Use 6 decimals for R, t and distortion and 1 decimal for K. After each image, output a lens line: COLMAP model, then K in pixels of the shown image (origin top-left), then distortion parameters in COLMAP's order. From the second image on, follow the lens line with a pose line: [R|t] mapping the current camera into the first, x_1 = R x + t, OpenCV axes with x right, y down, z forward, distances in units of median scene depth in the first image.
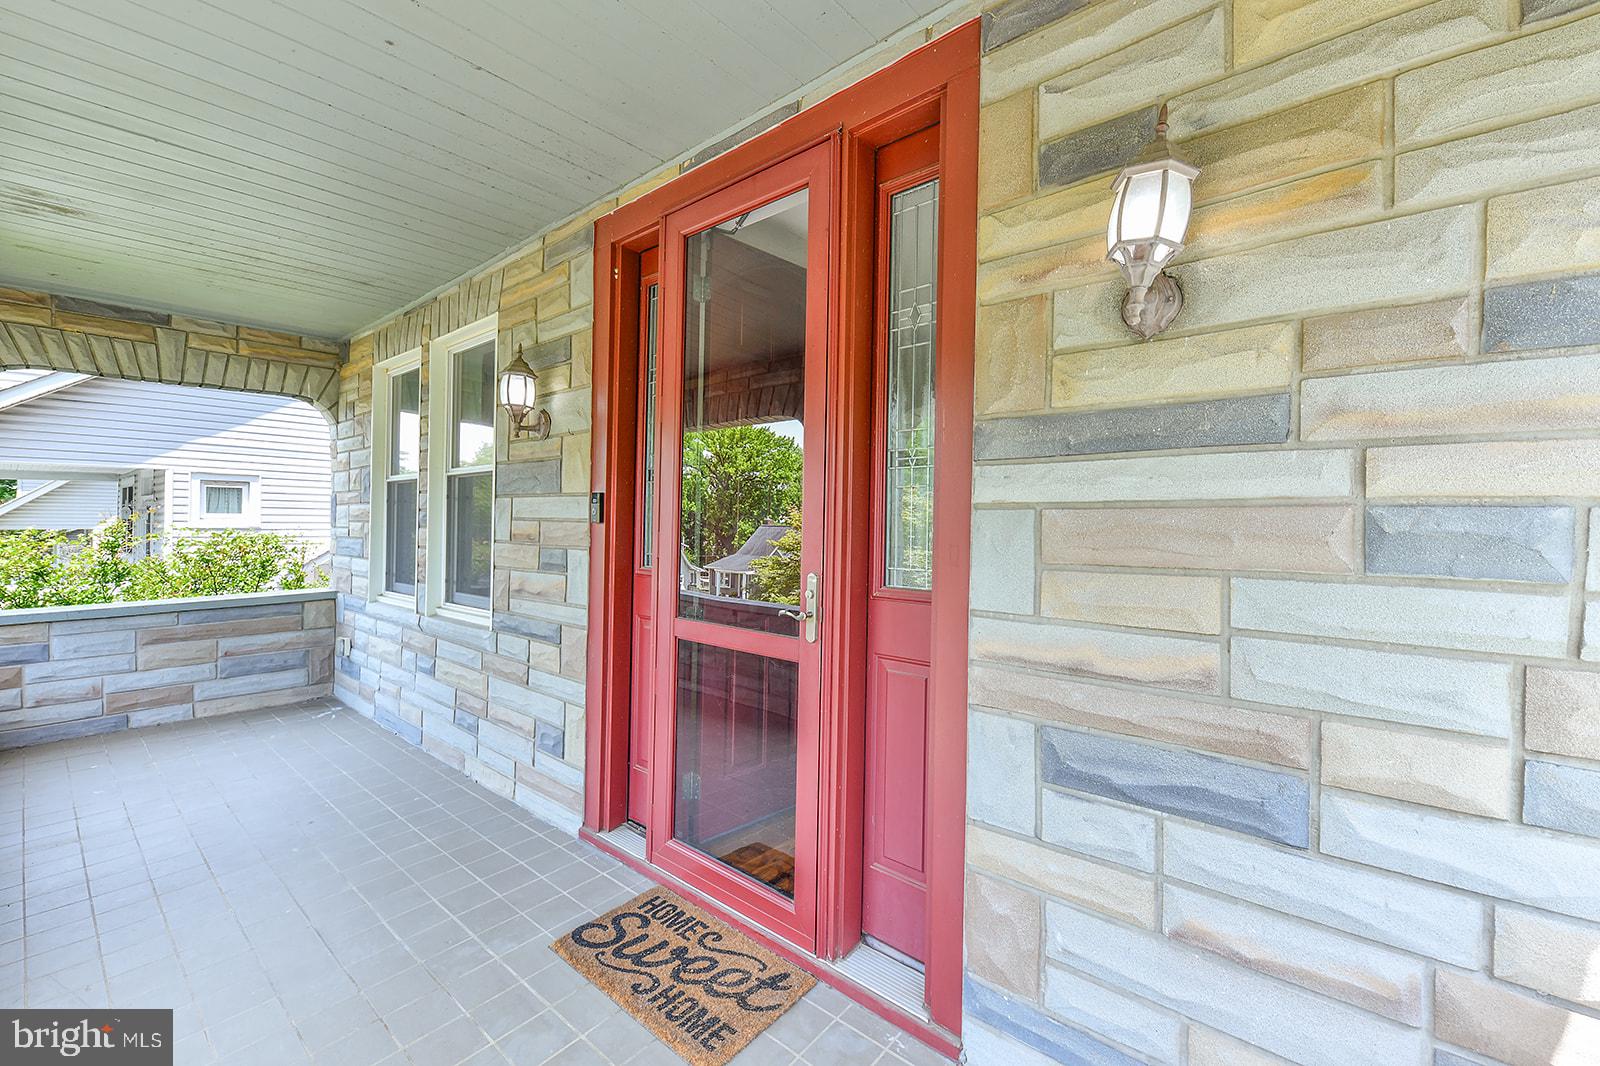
lens RADIAL K [[667.4, 0, 816.7], [0, 667.4, 522.7], [0, 0, 1]] dist [0.004121, -0.000228]
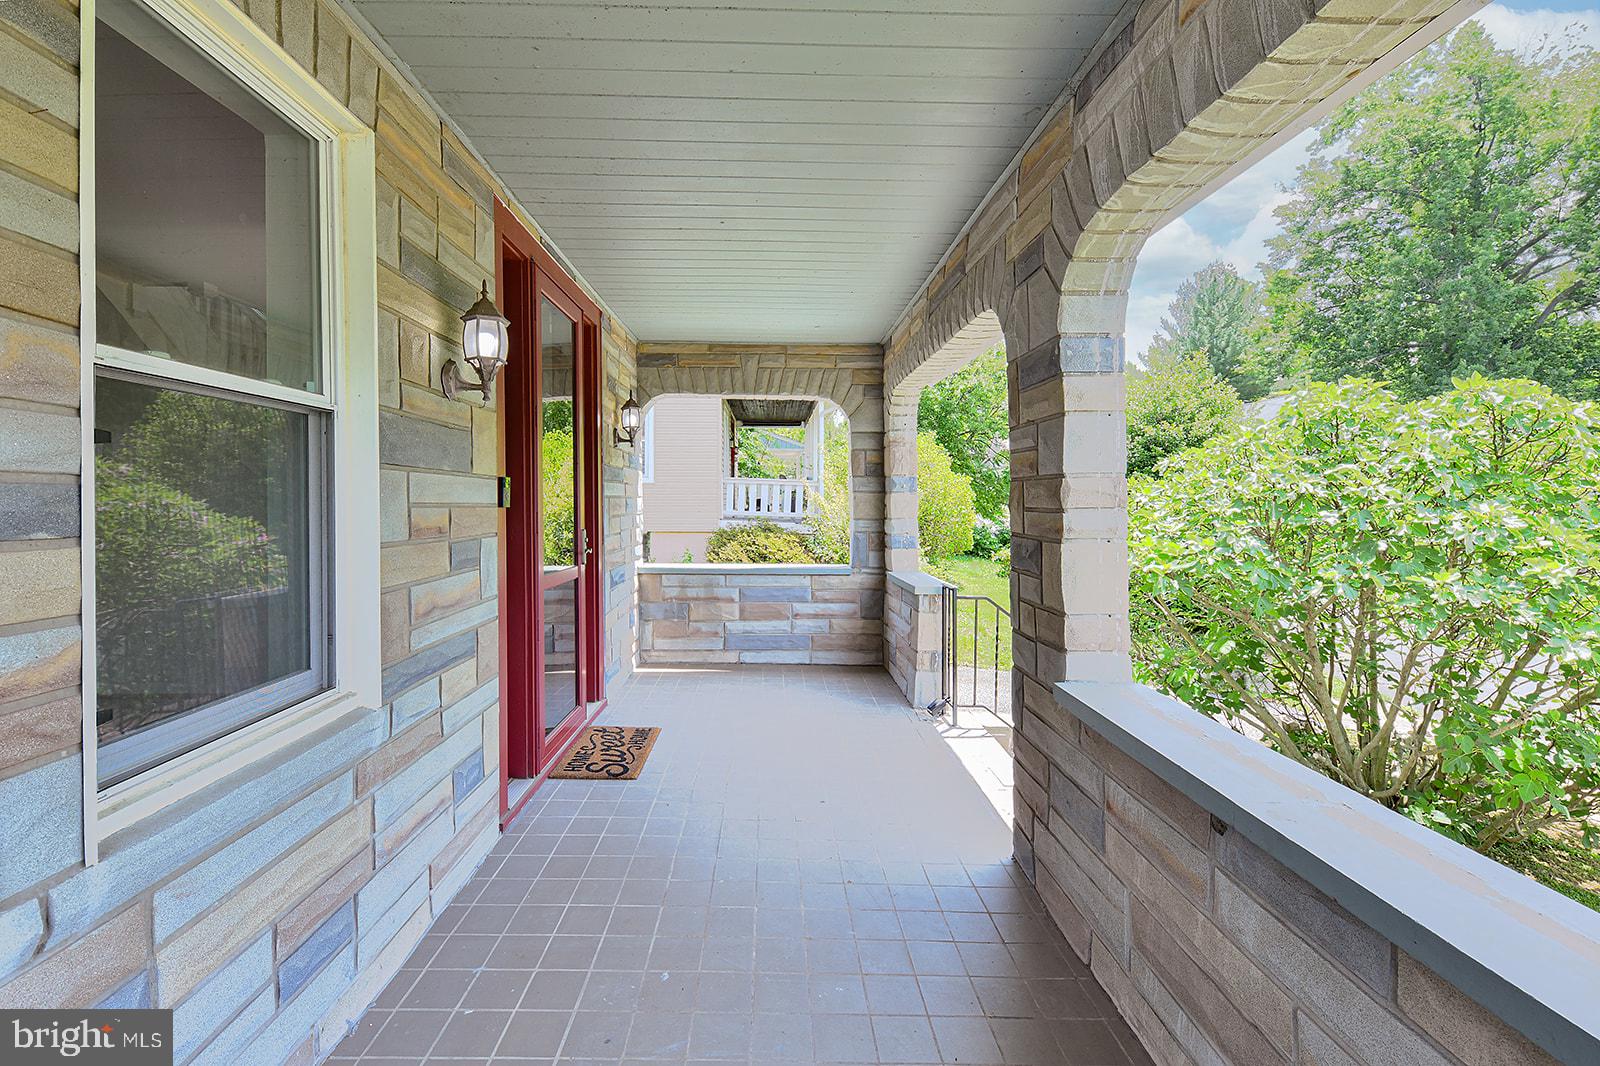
lens RADIAL K [[667.4, 0, 791.8], [0, 667.4, 521.8], [0, 0, 1]] dist [0.004121, -0.000228]
pose [[-0.670327, -0.033722, 0.741299, -1.784614], [-0.011524, 0.999319, 0.035039, -0.024624], [-0.741977, 0.014945, -0.670259, 1.772720]]
